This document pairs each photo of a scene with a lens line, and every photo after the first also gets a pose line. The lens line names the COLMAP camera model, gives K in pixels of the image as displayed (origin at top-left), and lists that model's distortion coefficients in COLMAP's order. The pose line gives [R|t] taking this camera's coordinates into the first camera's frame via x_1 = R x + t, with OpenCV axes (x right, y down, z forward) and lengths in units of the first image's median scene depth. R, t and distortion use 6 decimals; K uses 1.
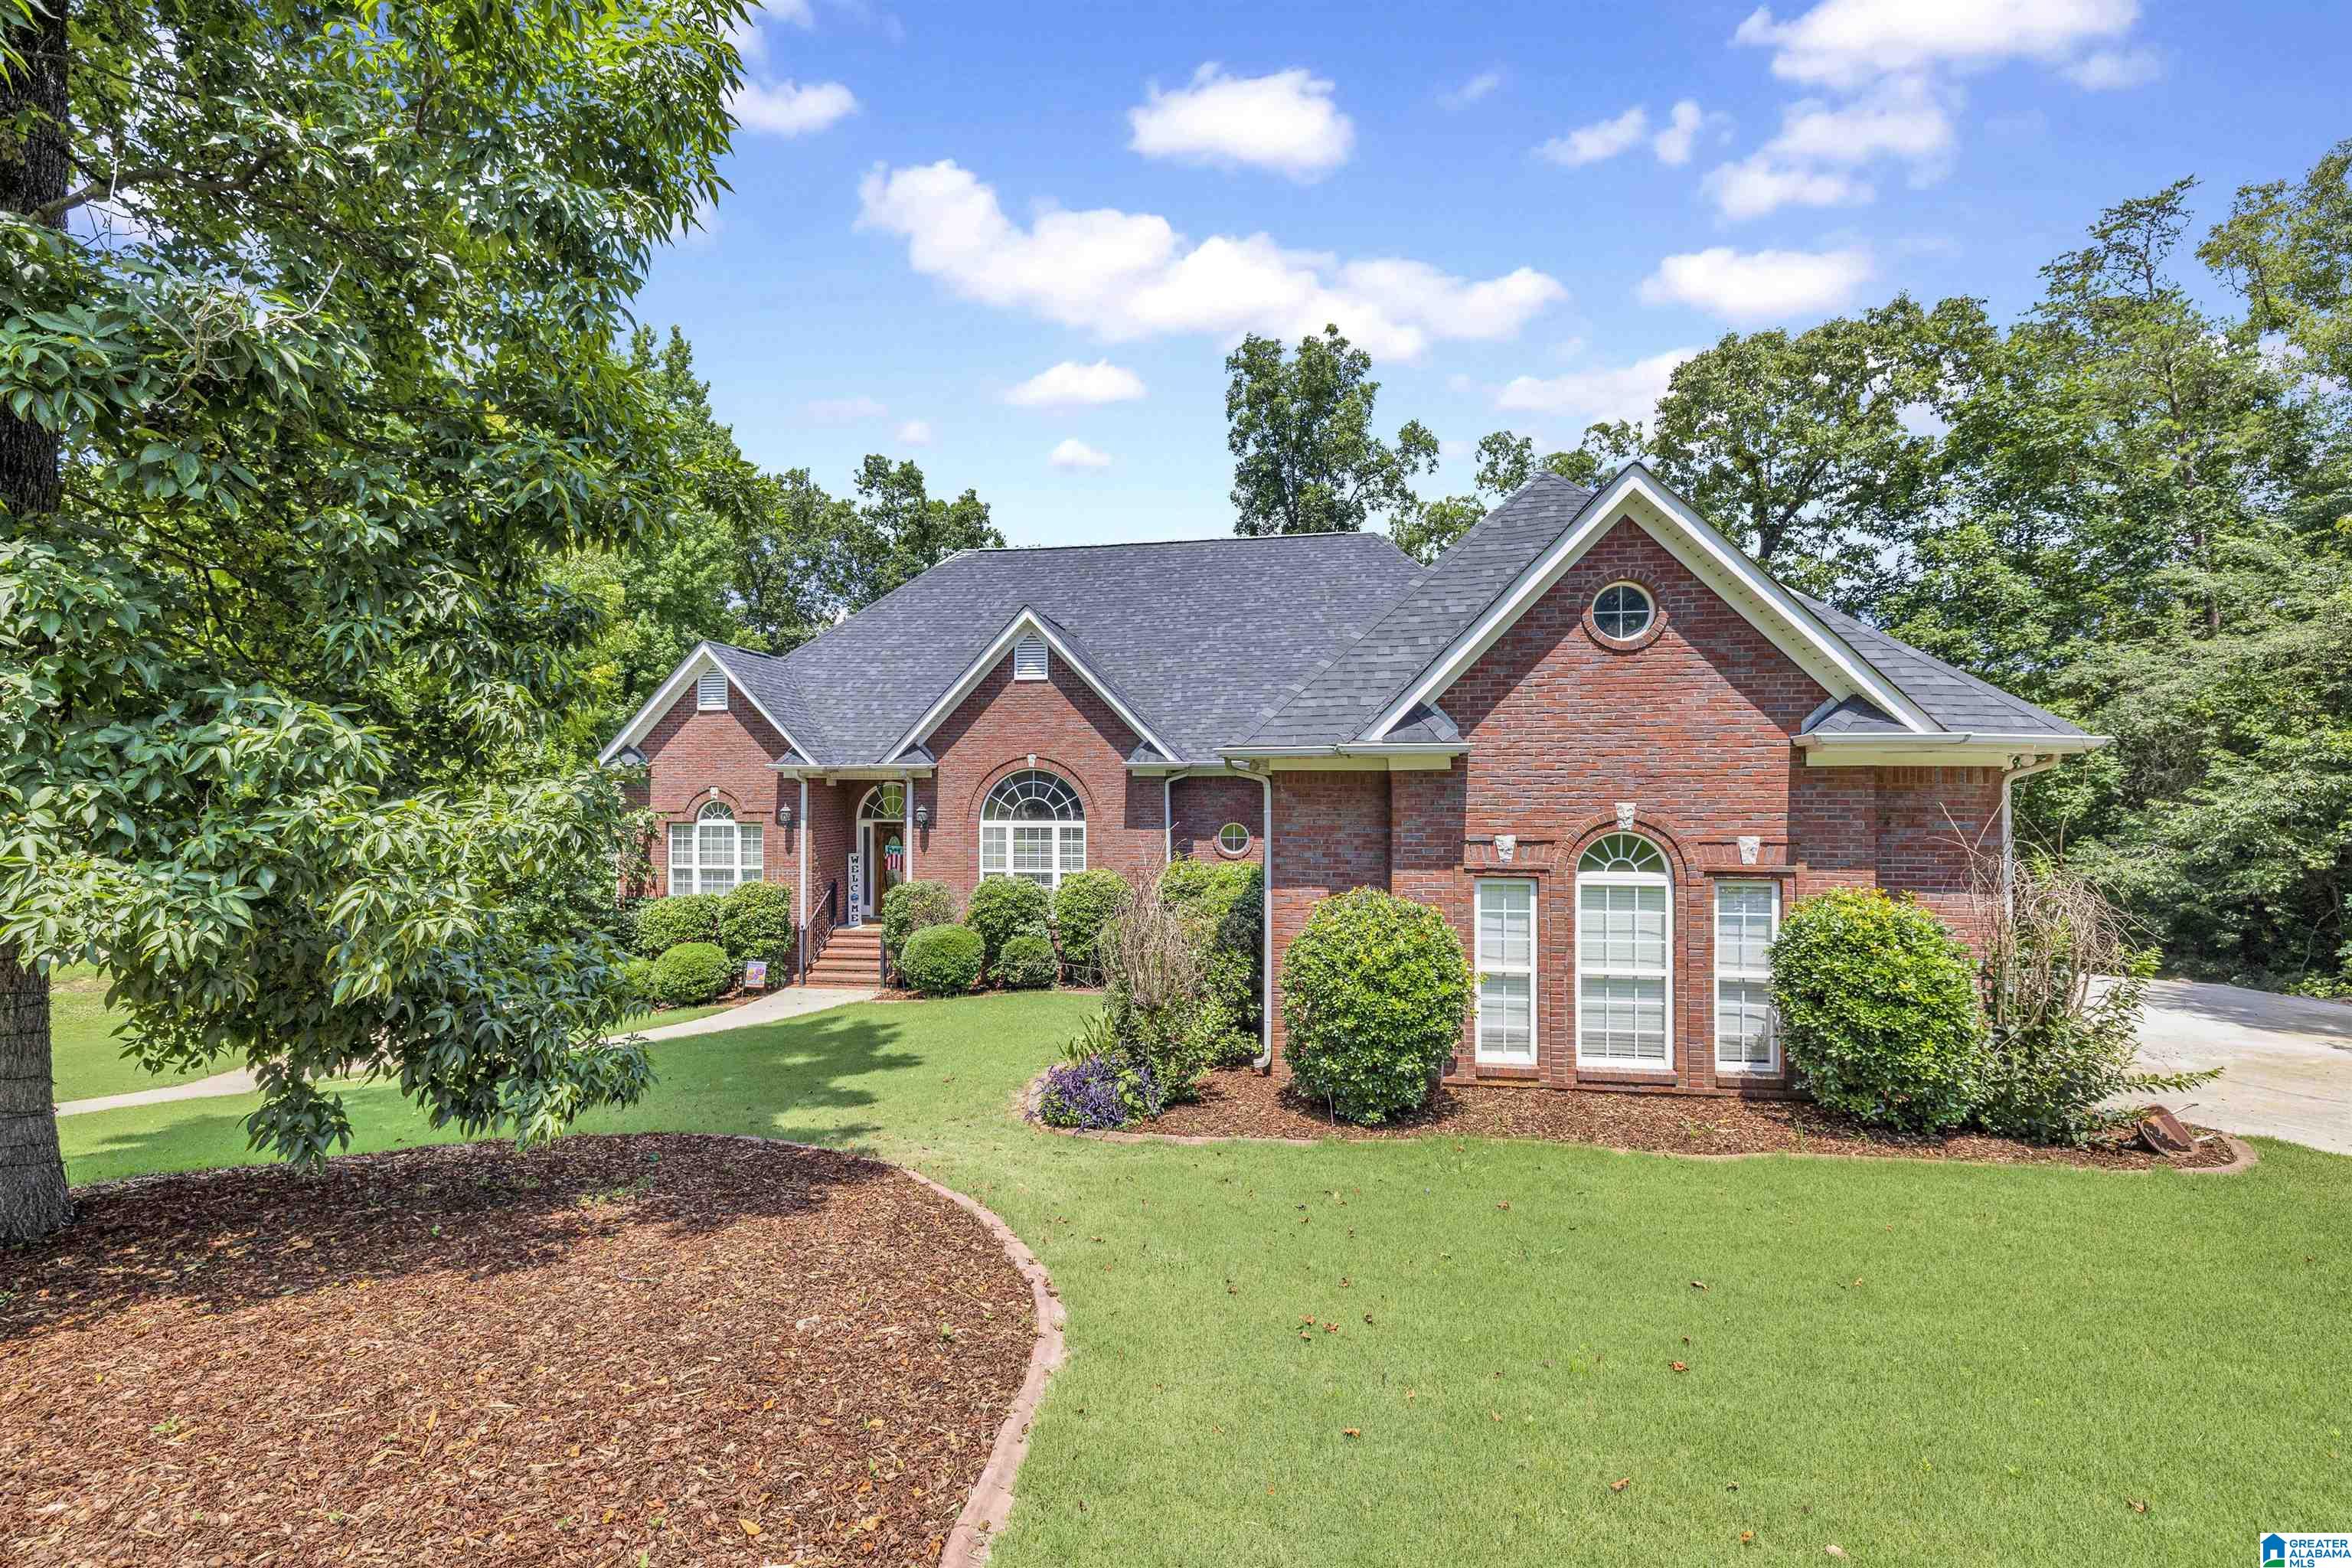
lens RADIAL K [[1009.0, 0, 1163.4], [0, 1009.0, 787.8], [0, 0, 1]] dist [-0.006557, 0.001652]
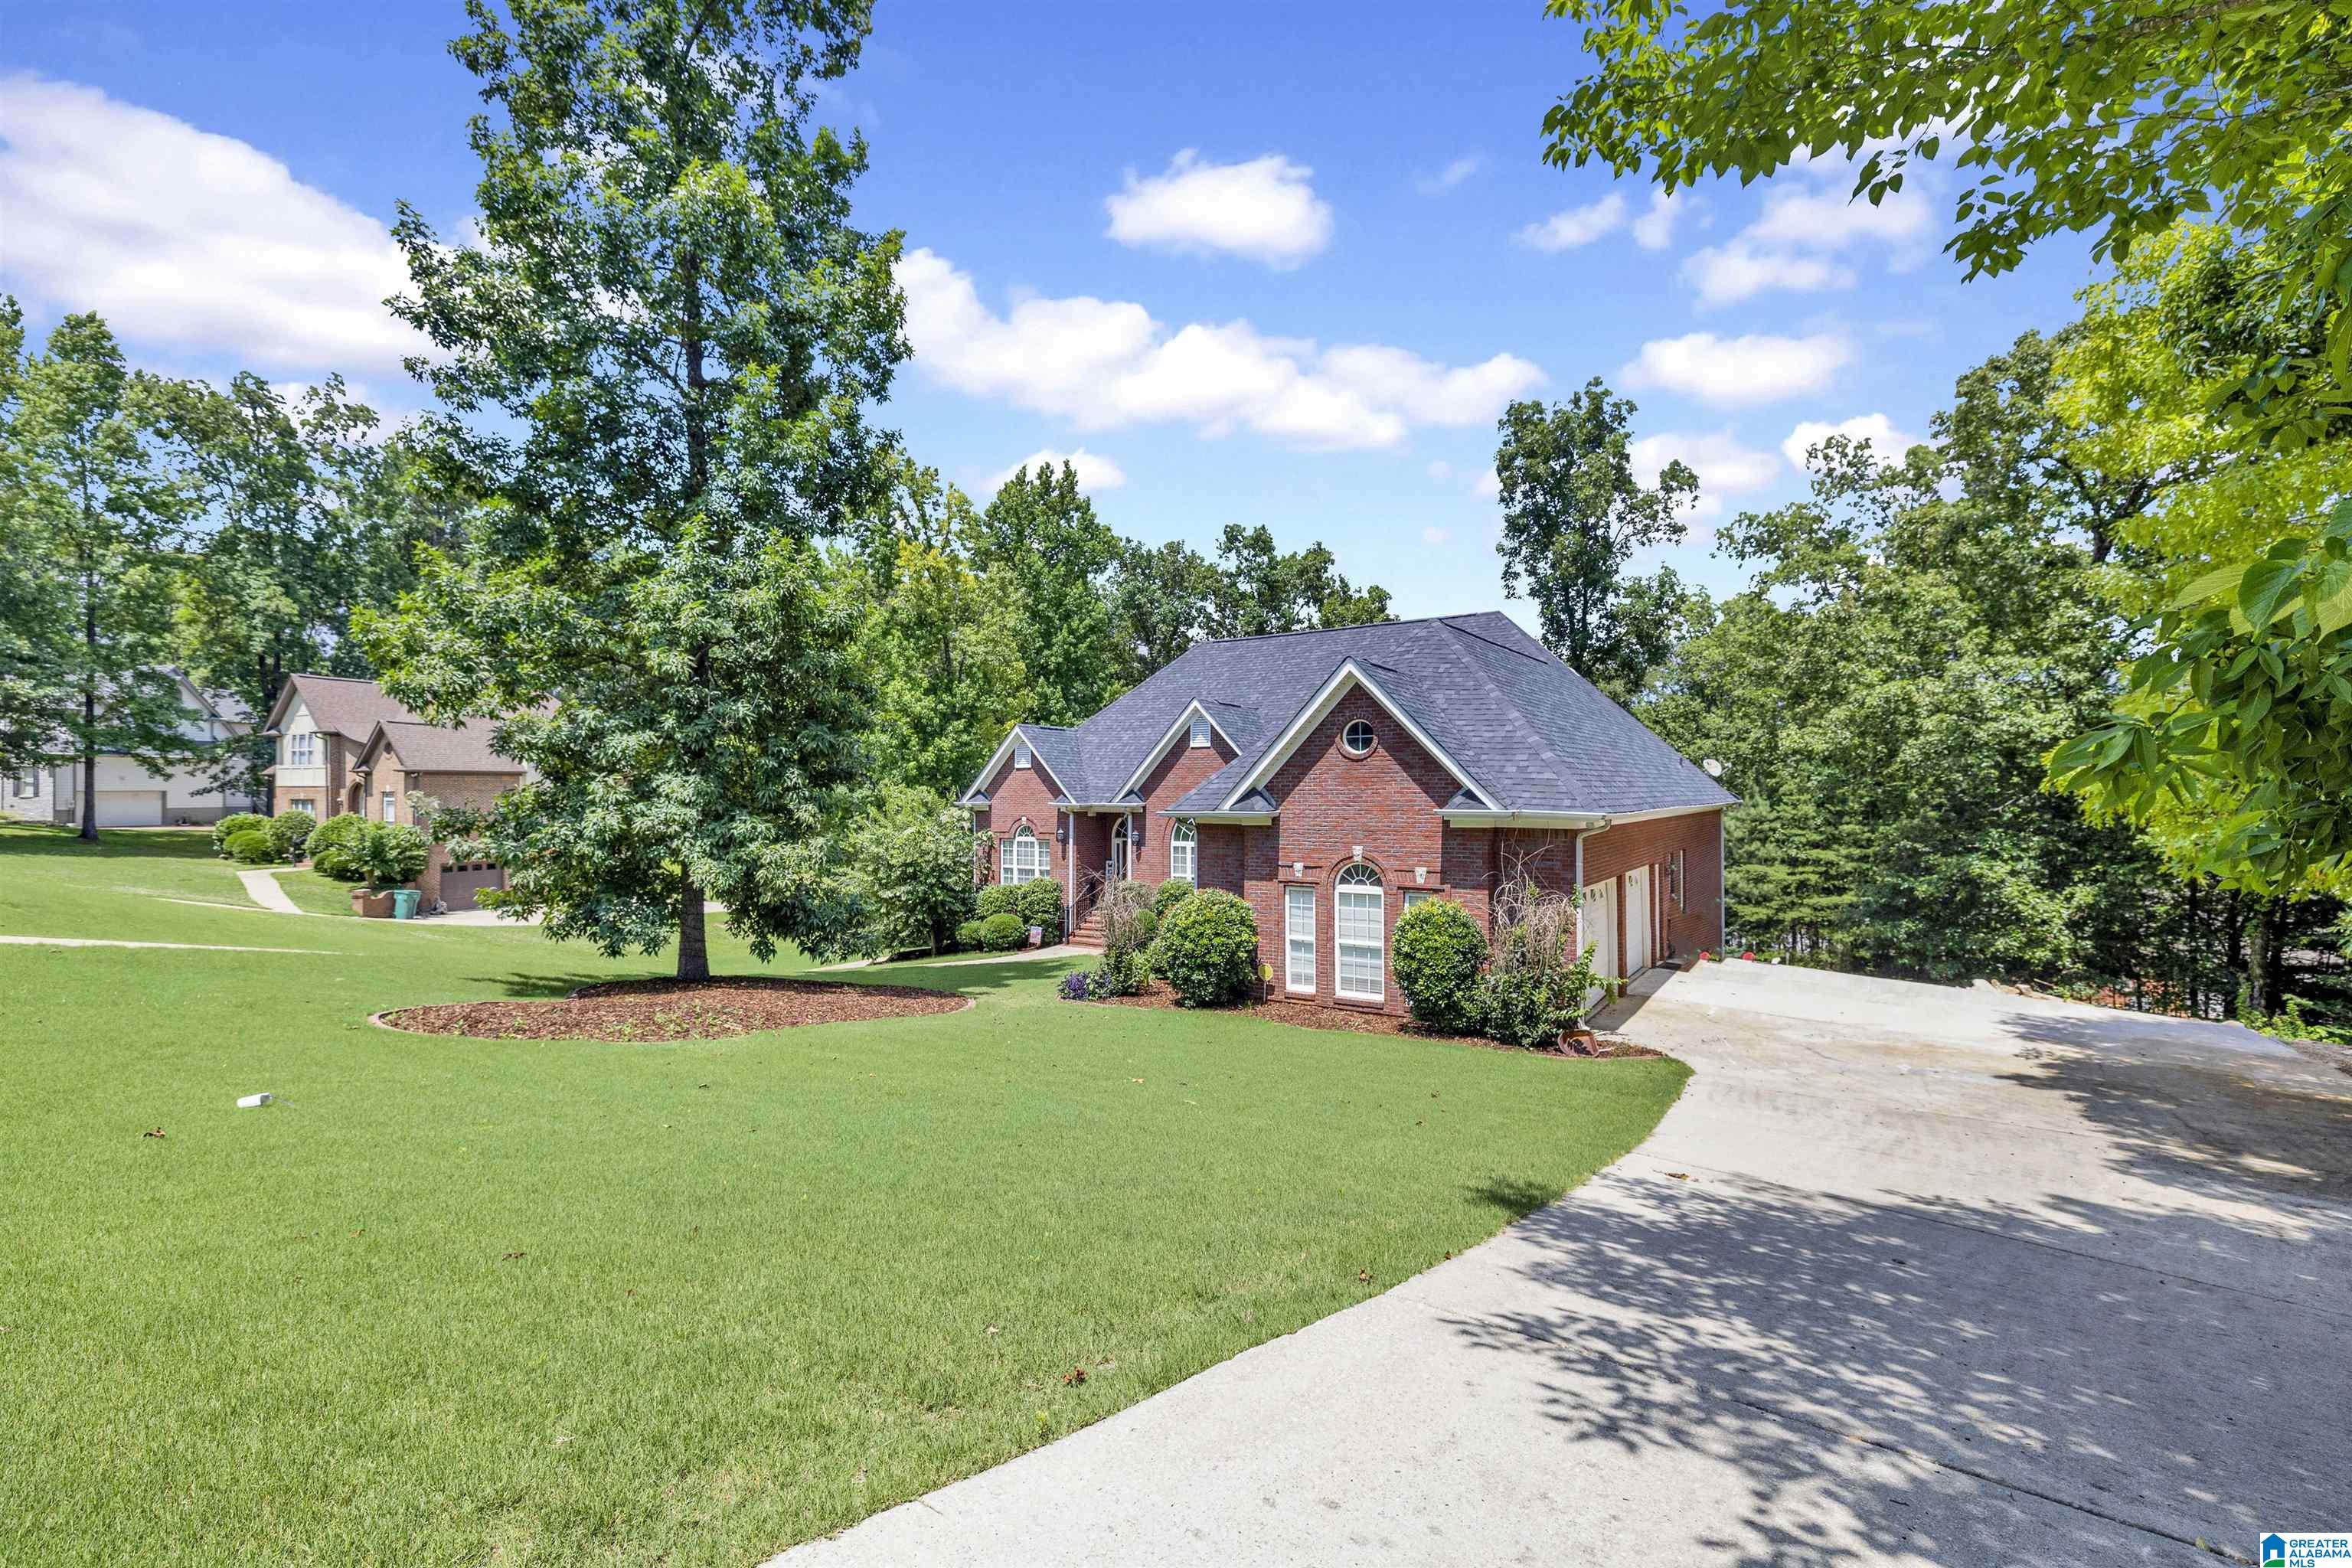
lens RADIAL K [[1009.0, 0, 1162.4], [0, 1009.0, 797.4], [0, 0, 1]] dist [-0.006557, 0.001652]
pose [[0.908043, 0.000788, -0.418876, 0.443430], [0.000292, 0.999997, 0.002514, -0.037254], [0.418876, -0.002405, 0.908040, -0.368955]]
